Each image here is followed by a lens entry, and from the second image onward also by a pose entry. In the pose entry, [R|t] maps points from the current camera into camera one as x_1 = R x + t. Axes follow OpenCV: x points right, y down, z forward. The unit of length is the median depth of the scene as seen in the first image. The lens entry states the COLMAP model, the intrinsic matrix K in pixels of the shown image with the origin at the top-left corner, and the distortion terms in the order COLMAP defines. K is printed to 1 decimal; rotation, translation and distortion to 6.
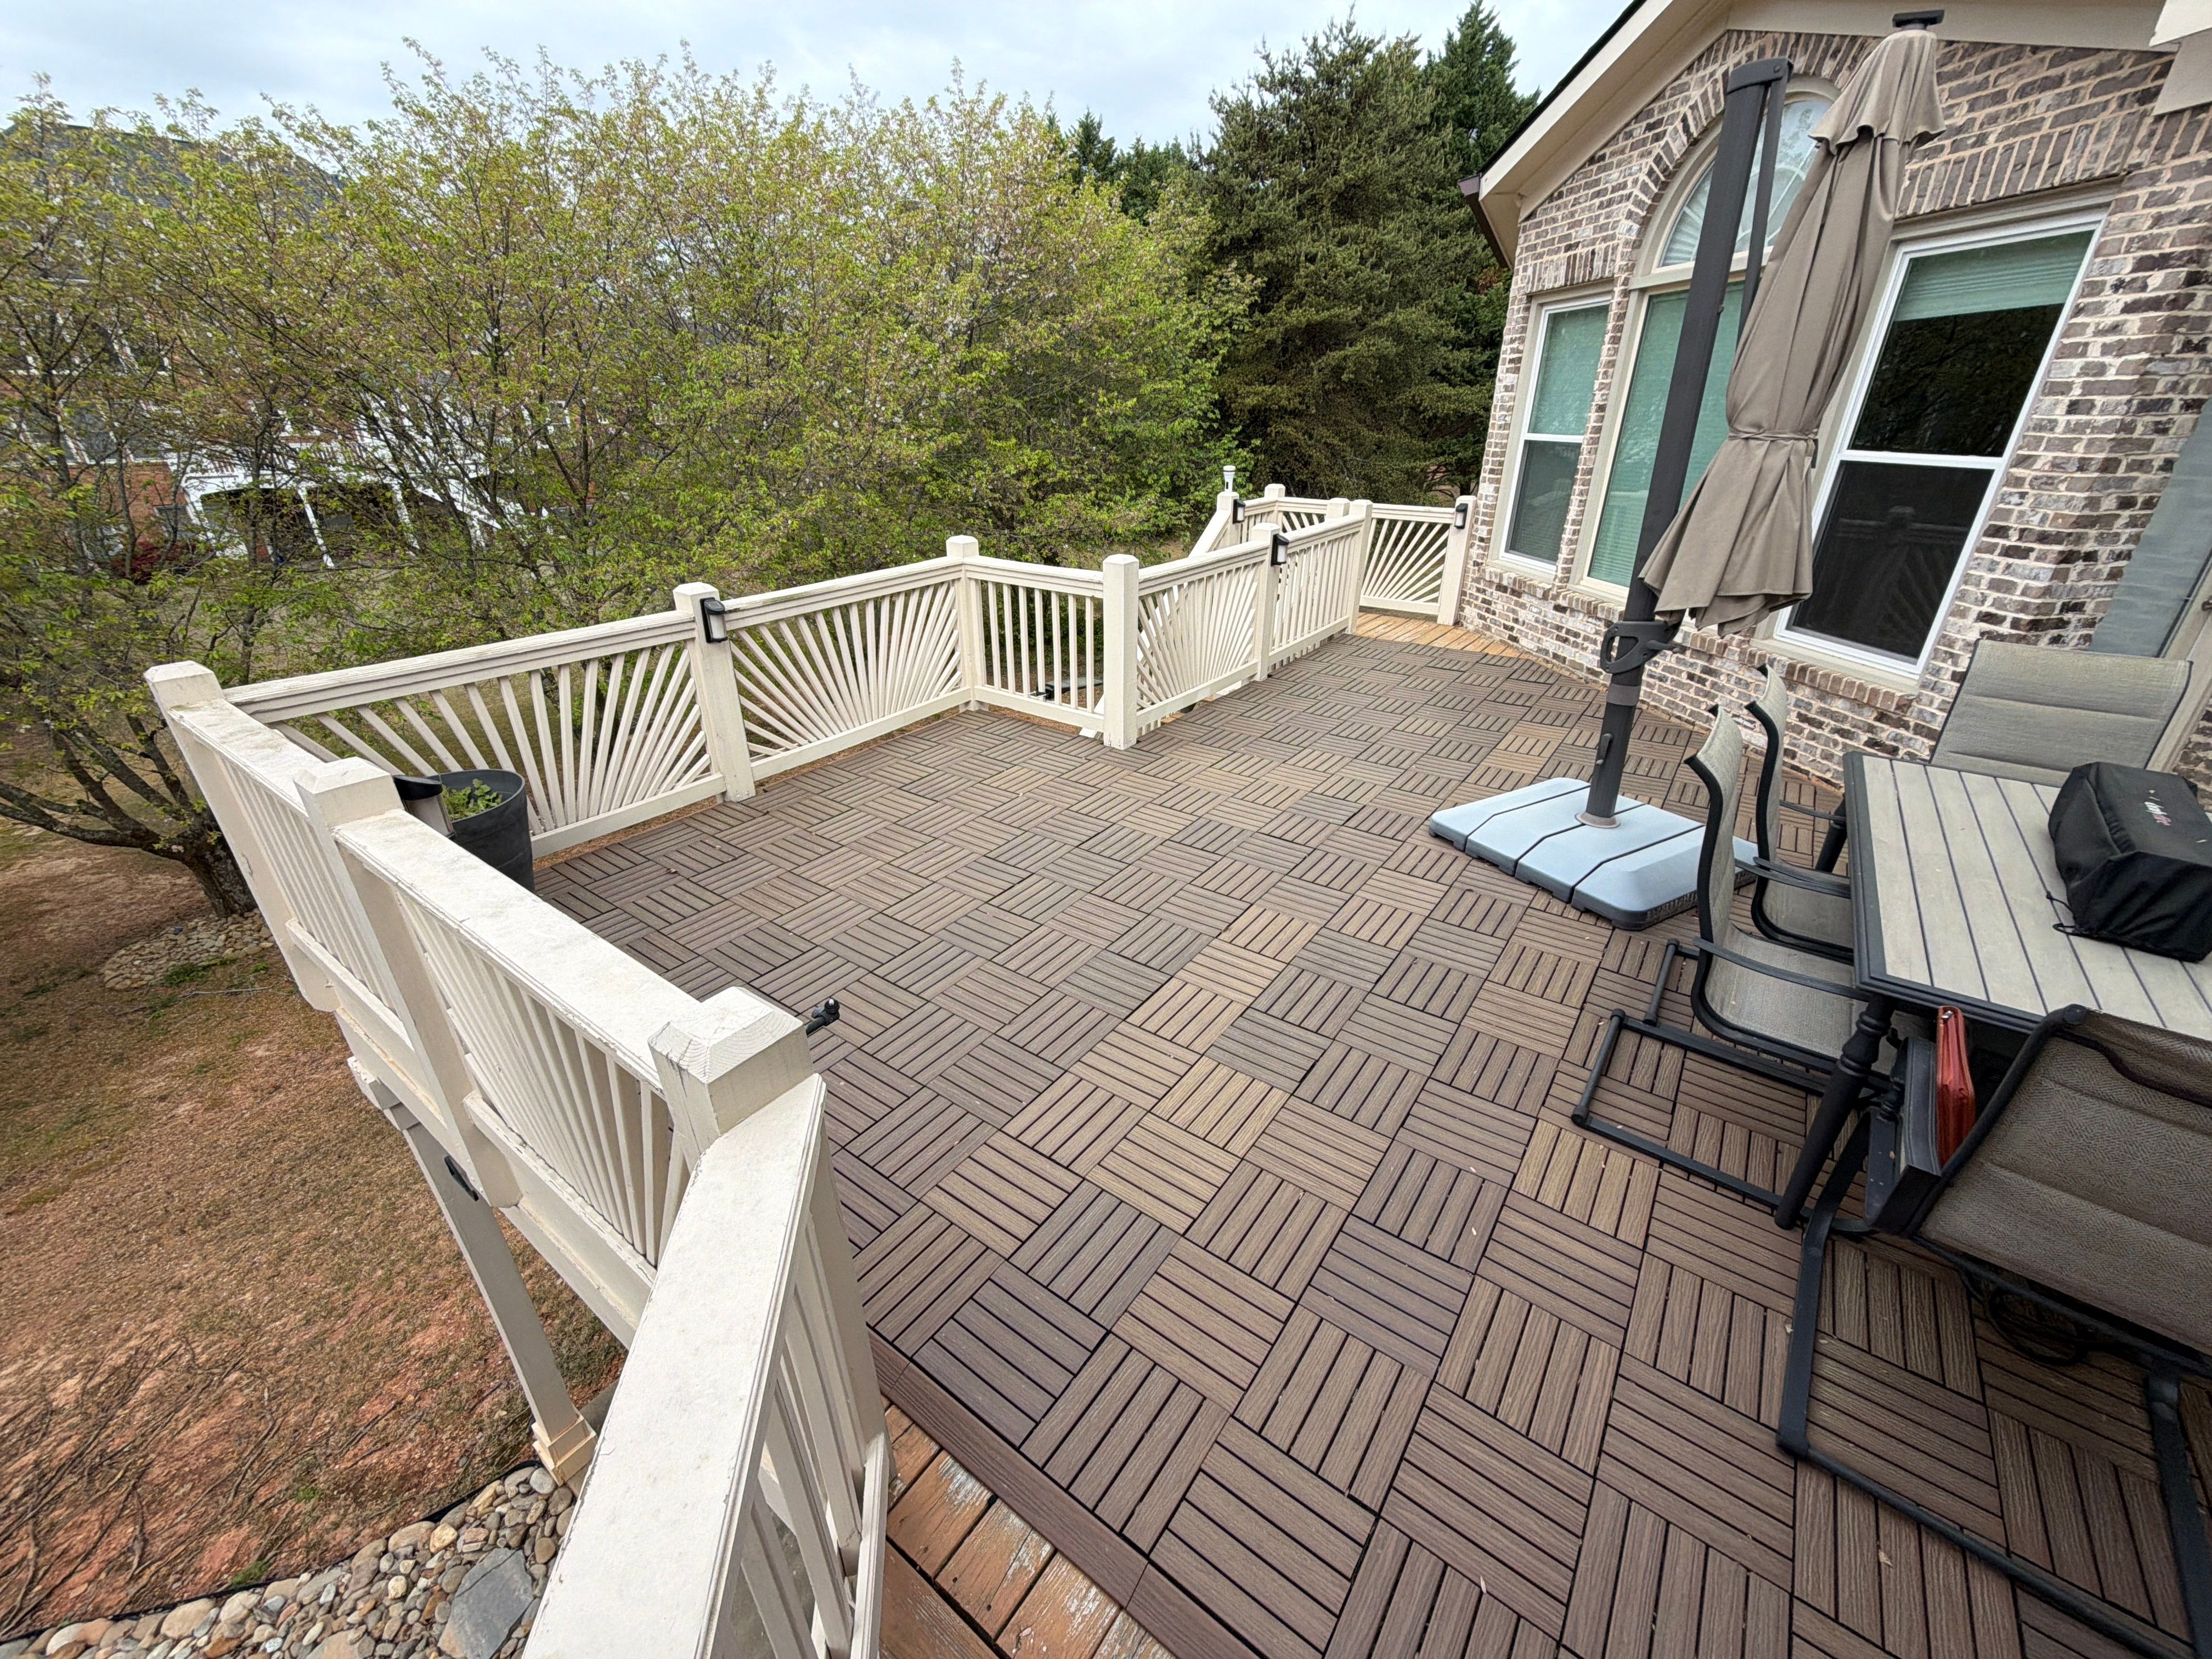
lens RADIAL K [[880.9, 0, 1106.1], [0, 880.9, 821.9], [0, 0, 1]] dist [-0.000397, -0.000194]
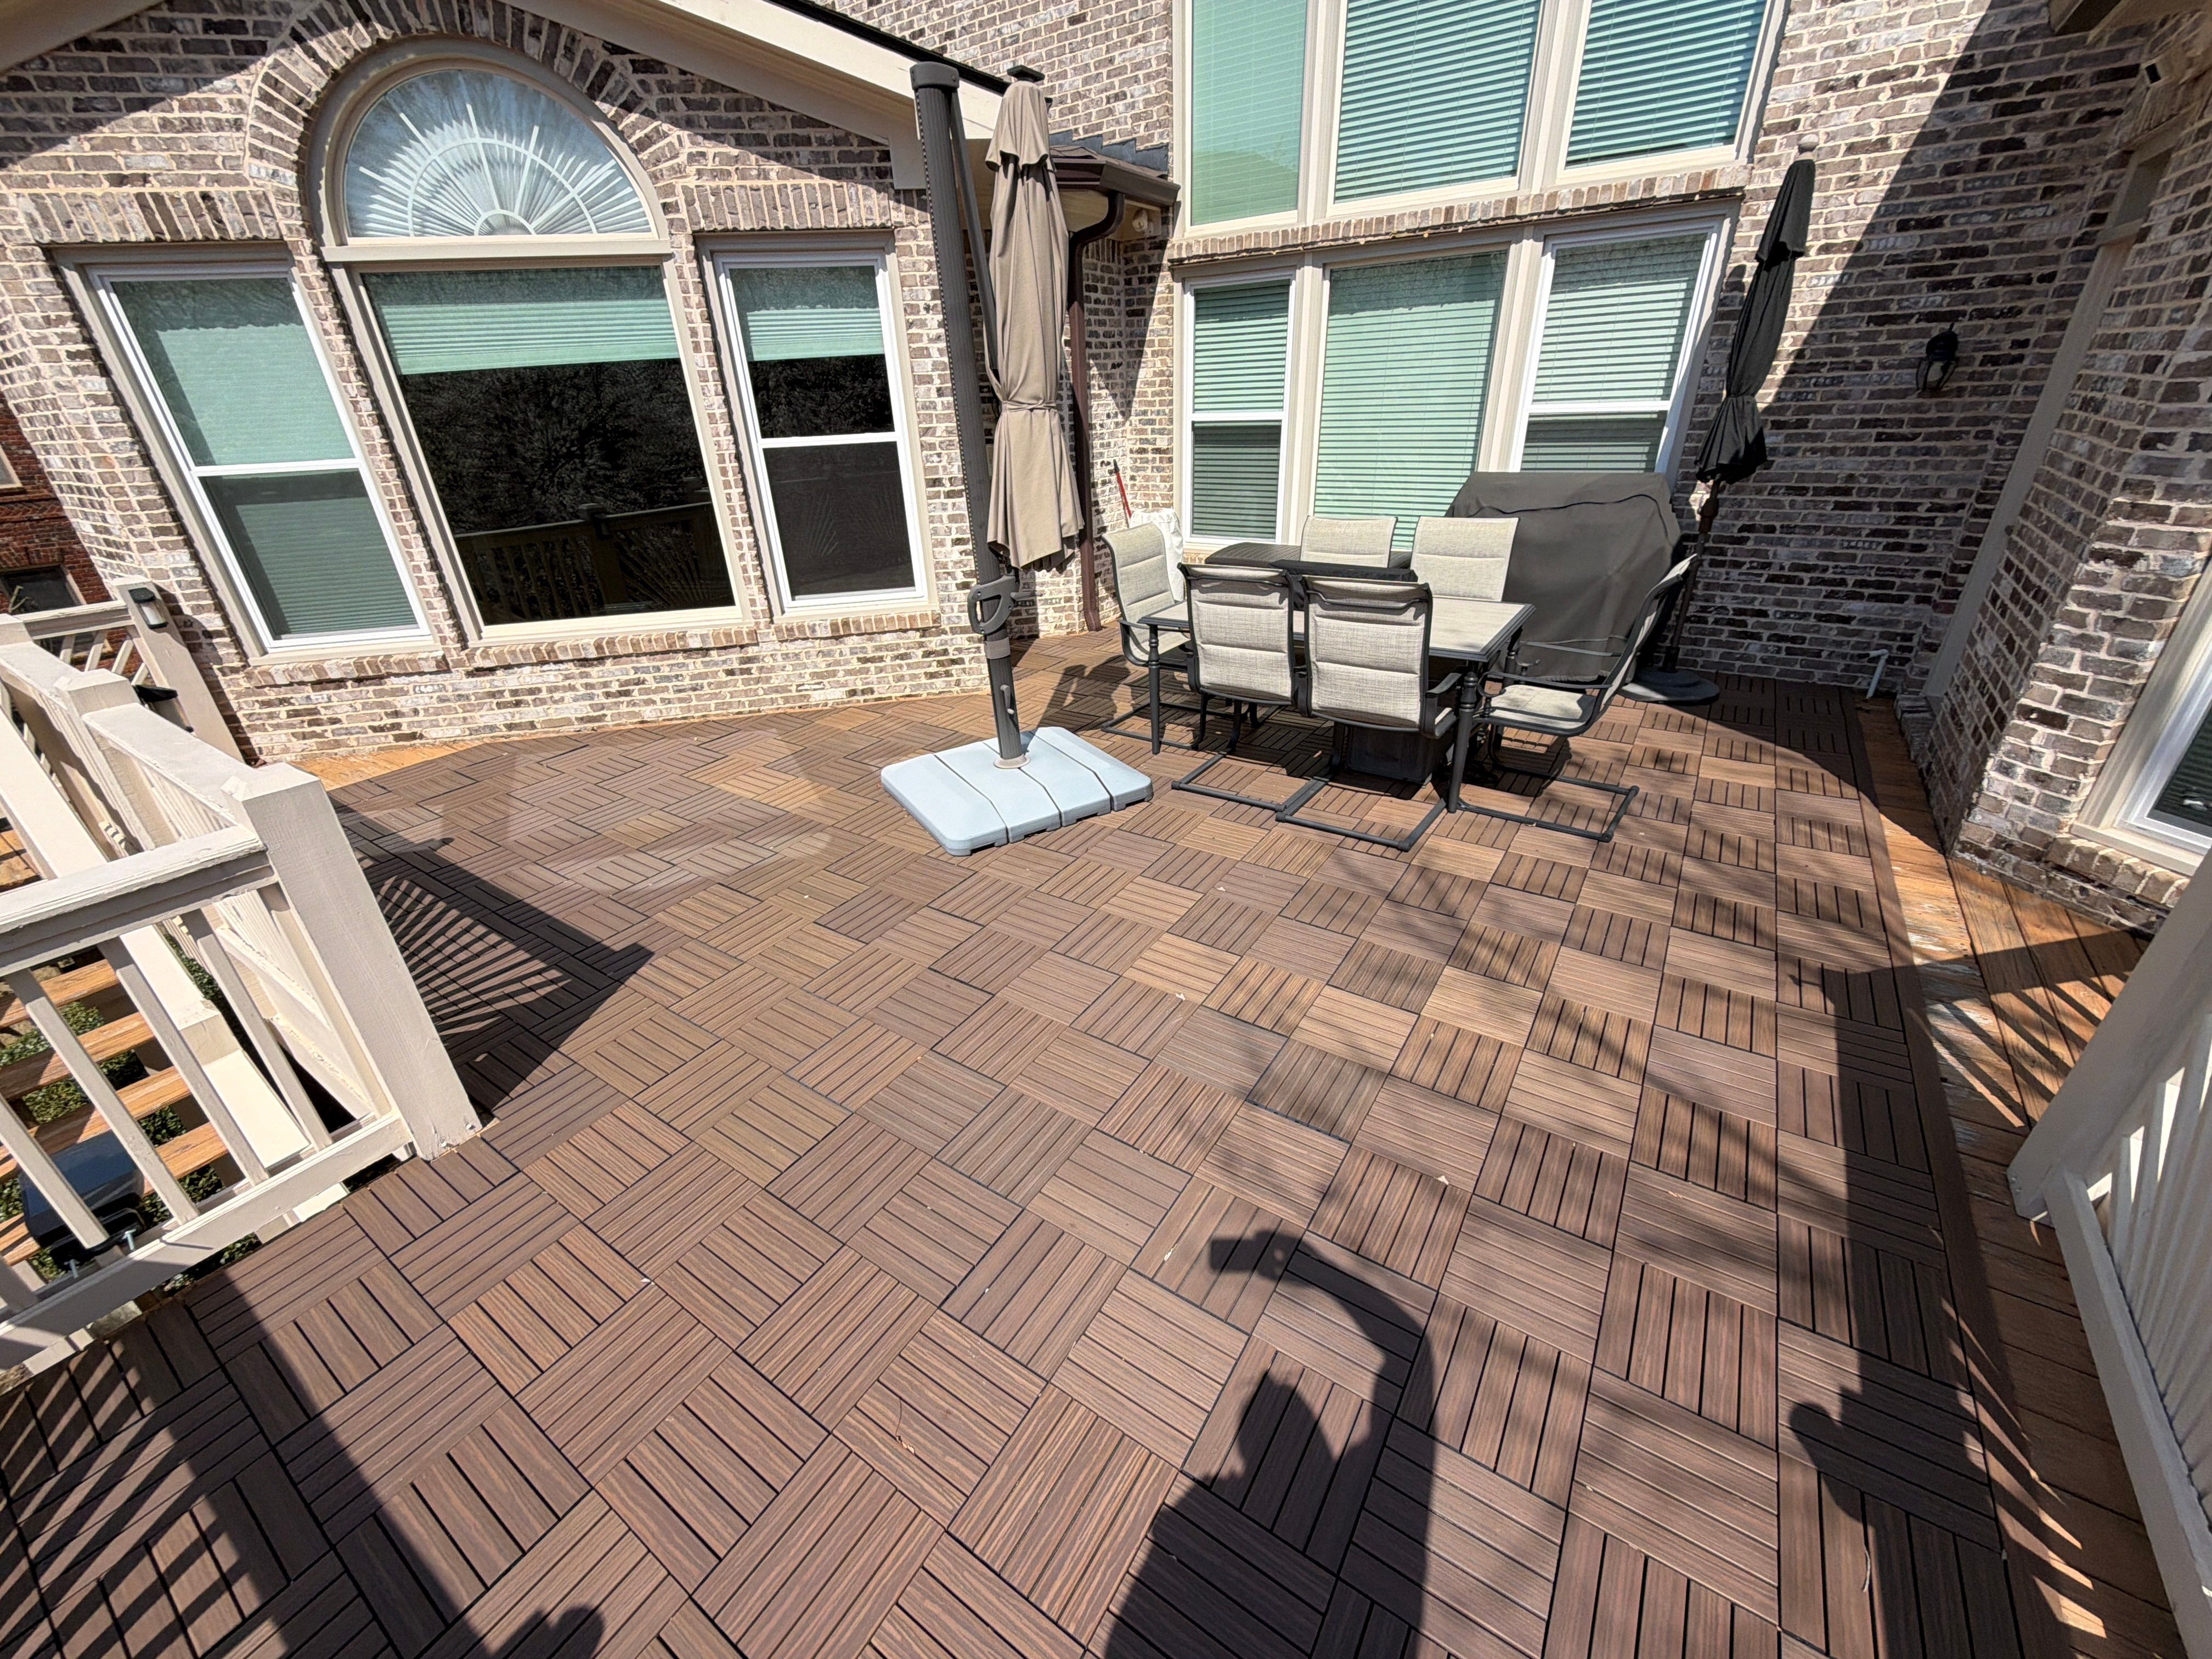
lens RADIAL K [[883.1, 0, 1102.3], [0, 883.1, 826.6], [0, 0, 1]] dist [0.002849, -0.001287]
pose [[-0.047374, -0.437382, 0.898027, -0.377735], [0.464113, 0.786461, 0.407527, -0.266146], [-0.884508, 0.436092, 0.165737, 0.588808]]
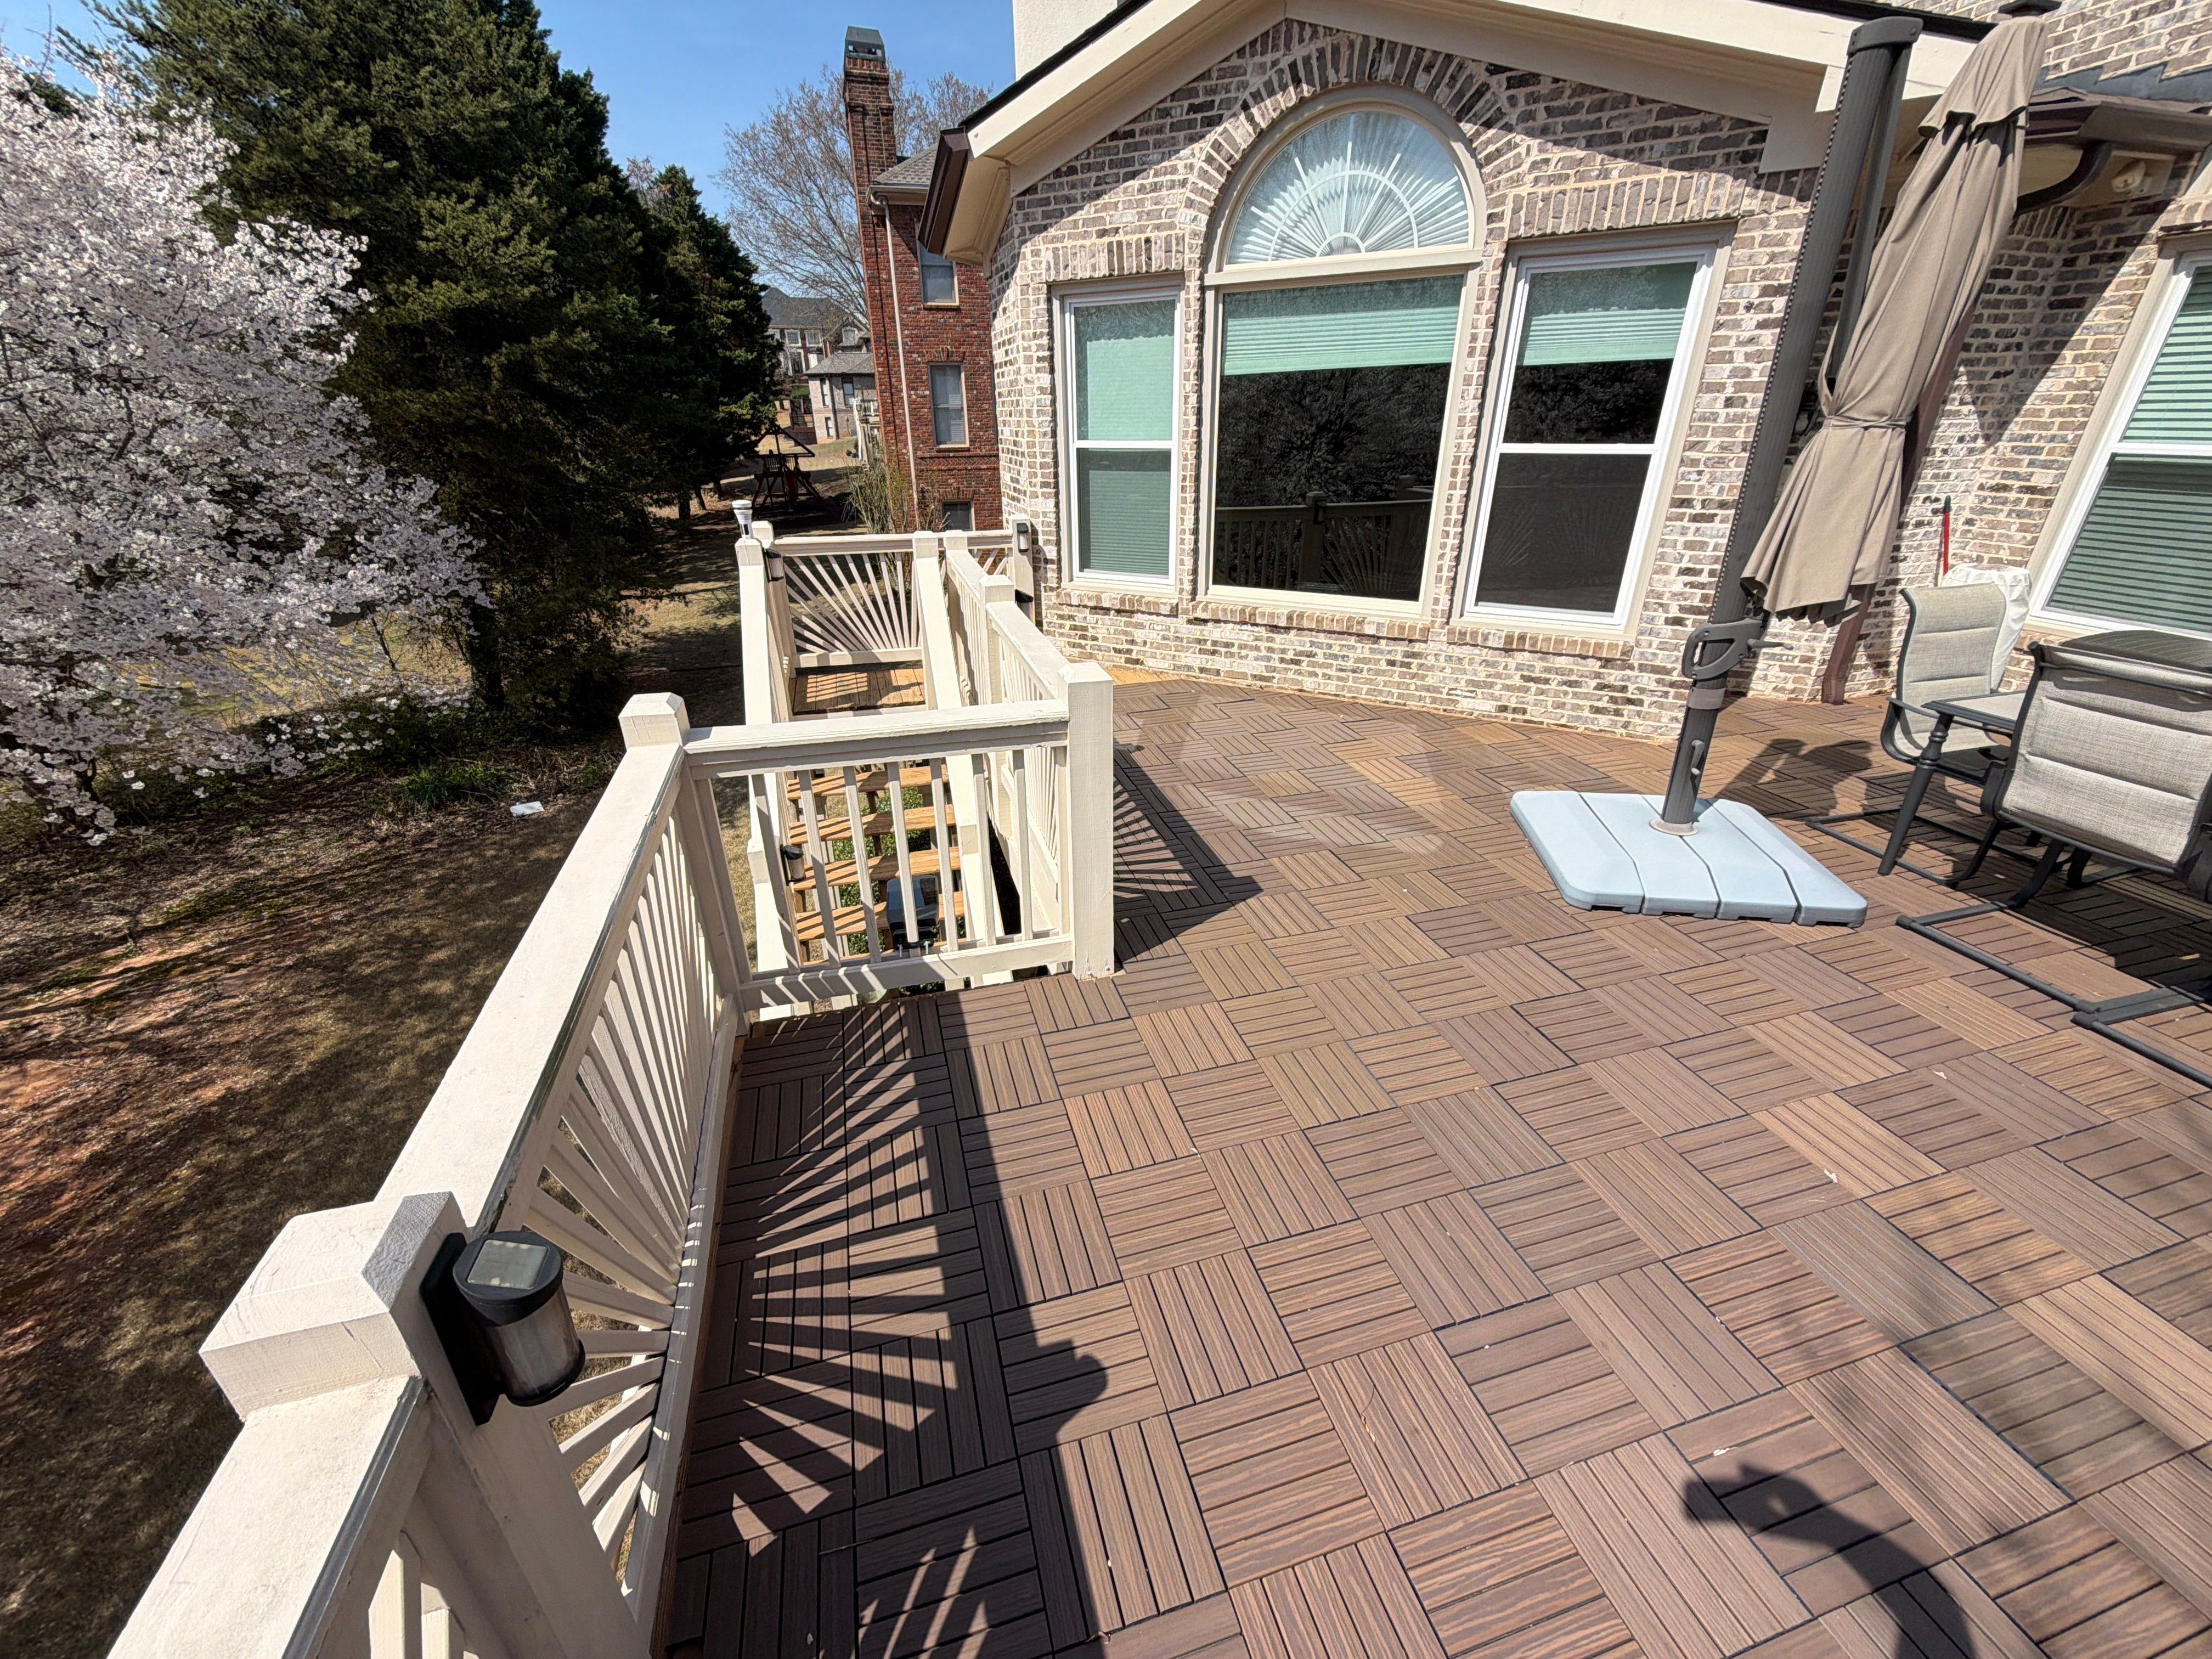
lens RADIAL K [[880.2, 0, 1107.1], [0, 880.2, 824.5], [0, 0, 1]] dist [0.001124, -0.000646]
pose [[0.613253, -0.336054, 0.714834, -0.399047], [0.344150, 0.928246, 0.141138, -0.277829], [-0.710972, 0.159456, 0.684903, 0.610235]]
